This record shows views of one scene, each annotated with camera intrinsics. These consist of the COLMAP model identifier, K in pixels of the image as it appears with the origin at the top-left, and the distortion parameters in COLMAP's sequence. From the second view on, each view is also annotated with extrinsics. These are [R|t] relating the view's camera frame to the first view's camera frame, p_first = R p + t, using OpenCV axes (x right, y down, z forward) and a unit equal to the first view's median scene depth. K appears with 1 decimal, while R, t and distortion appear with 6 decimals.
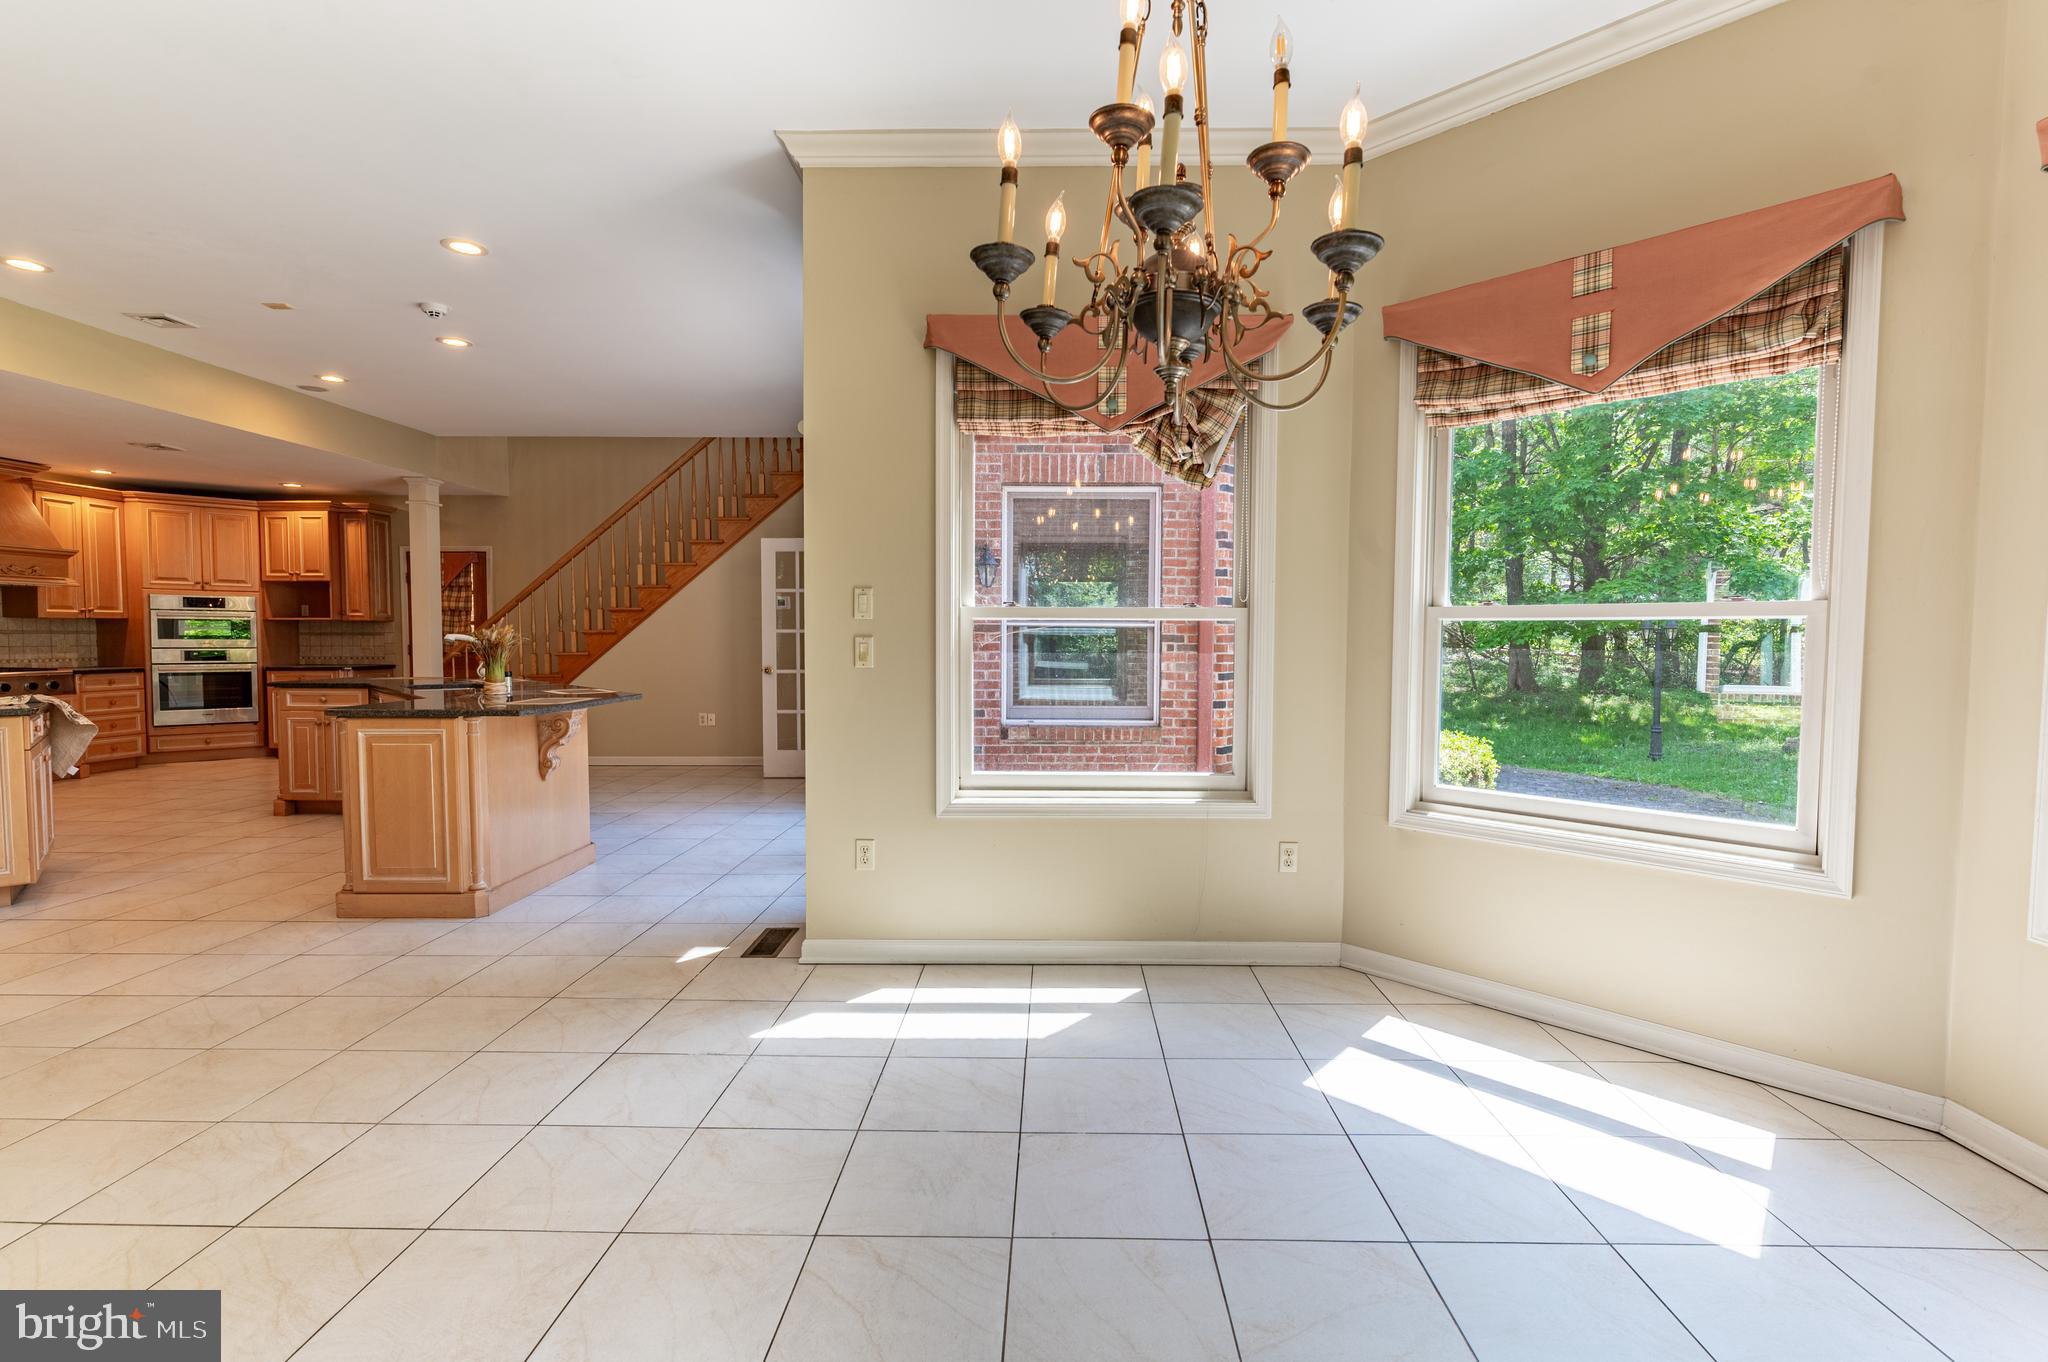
lens RADIAL K [[926.2, 0, 1024.0], [0, 926.2, 681.0], [0, 0, 1]] dist [0.001513, 0.000493]
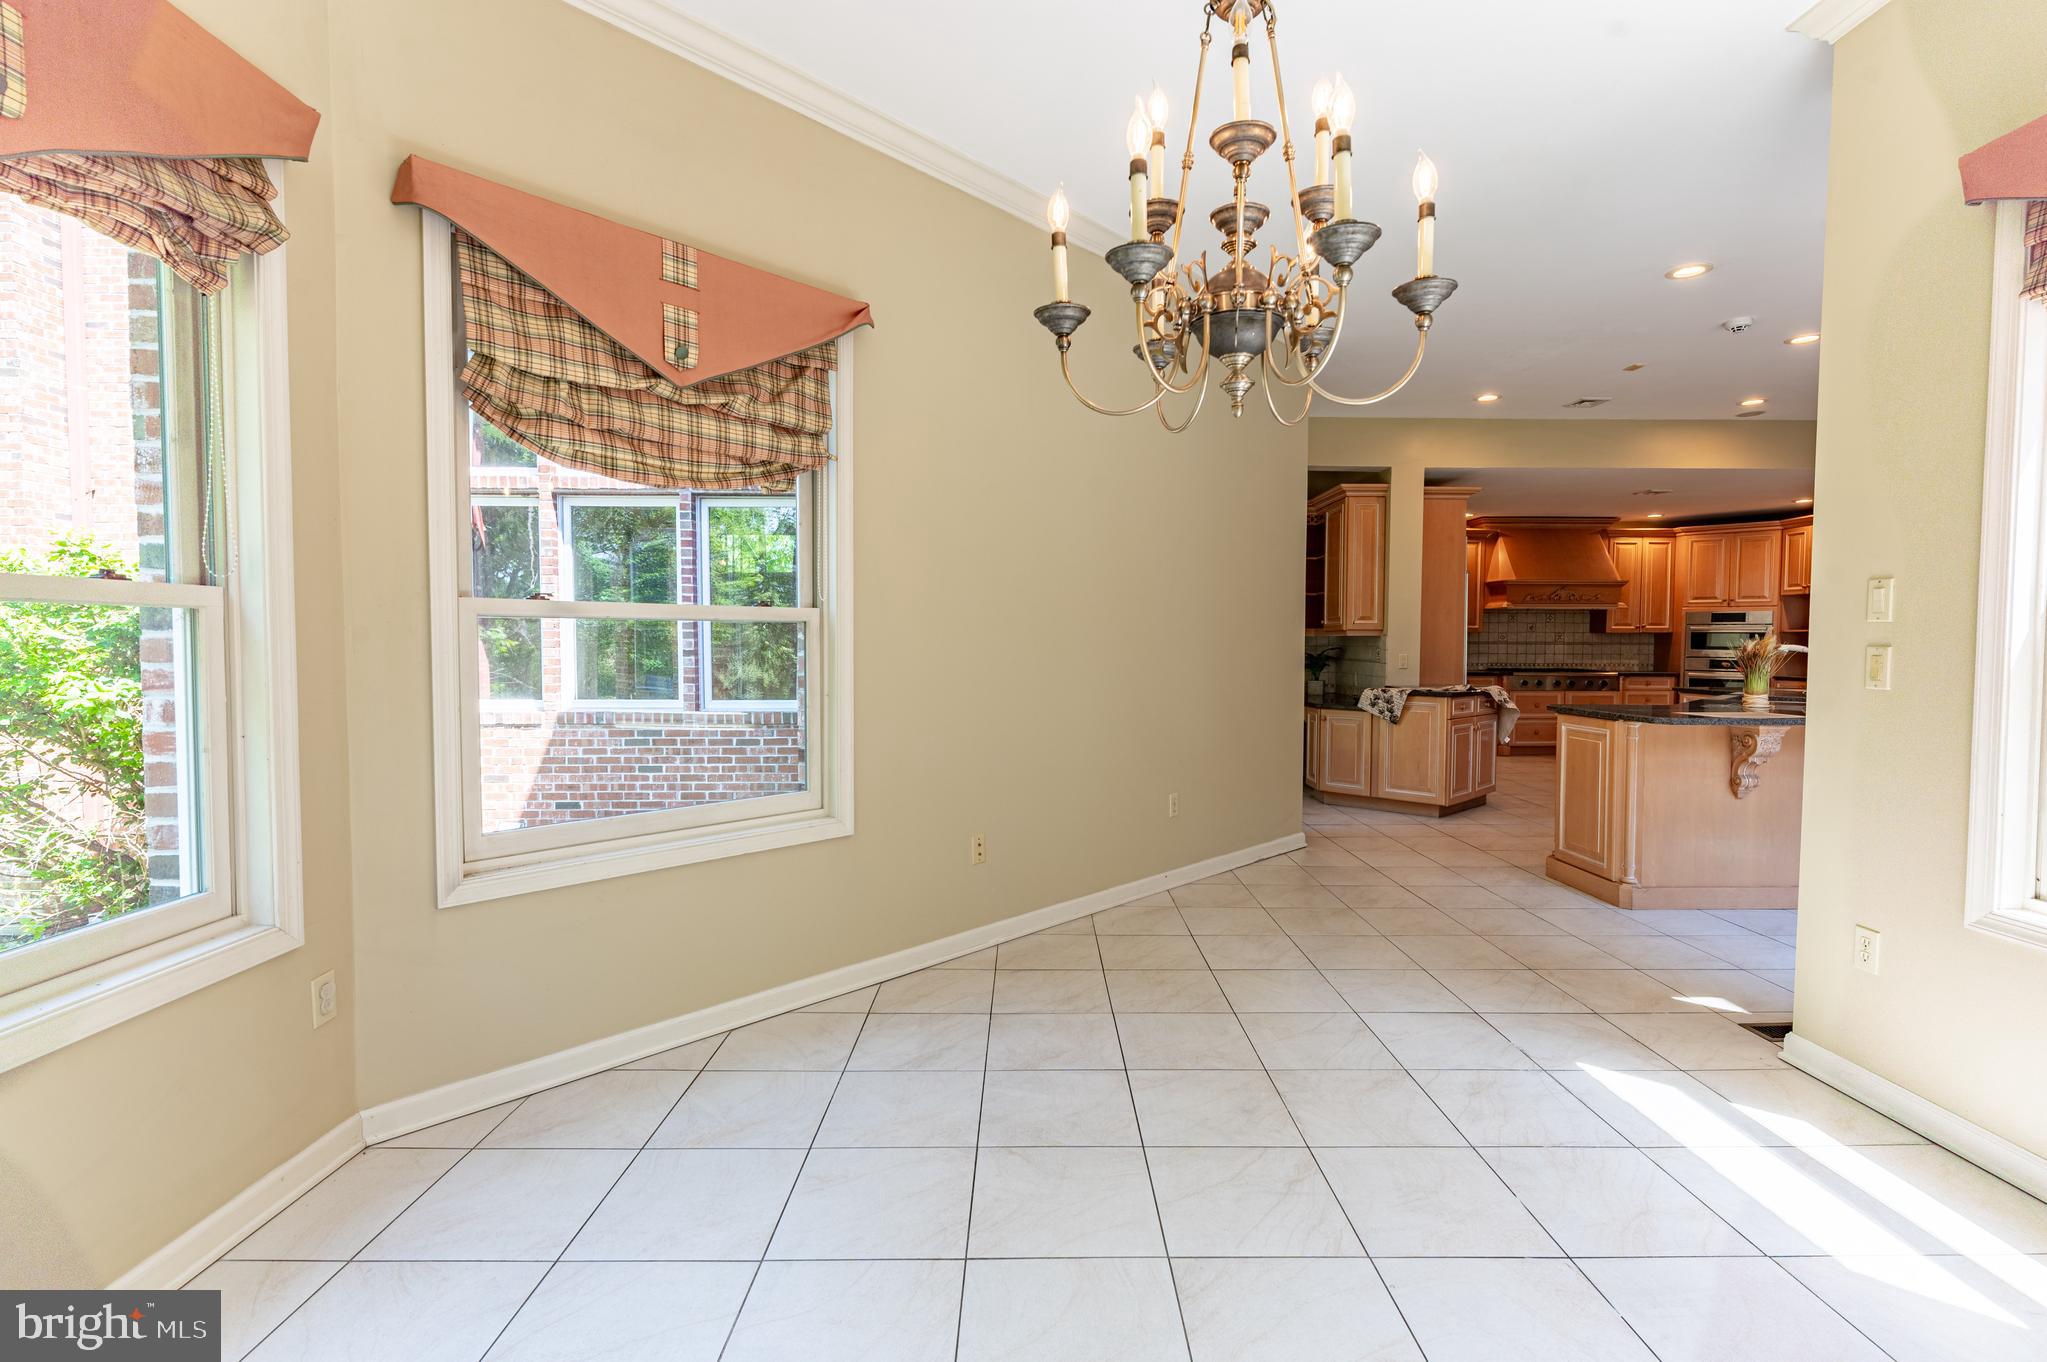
lens RADIAL K [[883.2, 0, 1023.5], [0, 883.2, 681.0], [0, 0, 1]] dist [-0.002286, -0.000095]
pose [[0.041753, 0.042230, -0.998235, 0.353357], [-0.053648, 0.997760, 0.039966, -0.009551], [0.997687, 0.051885, 0.043925, 0.226908]]
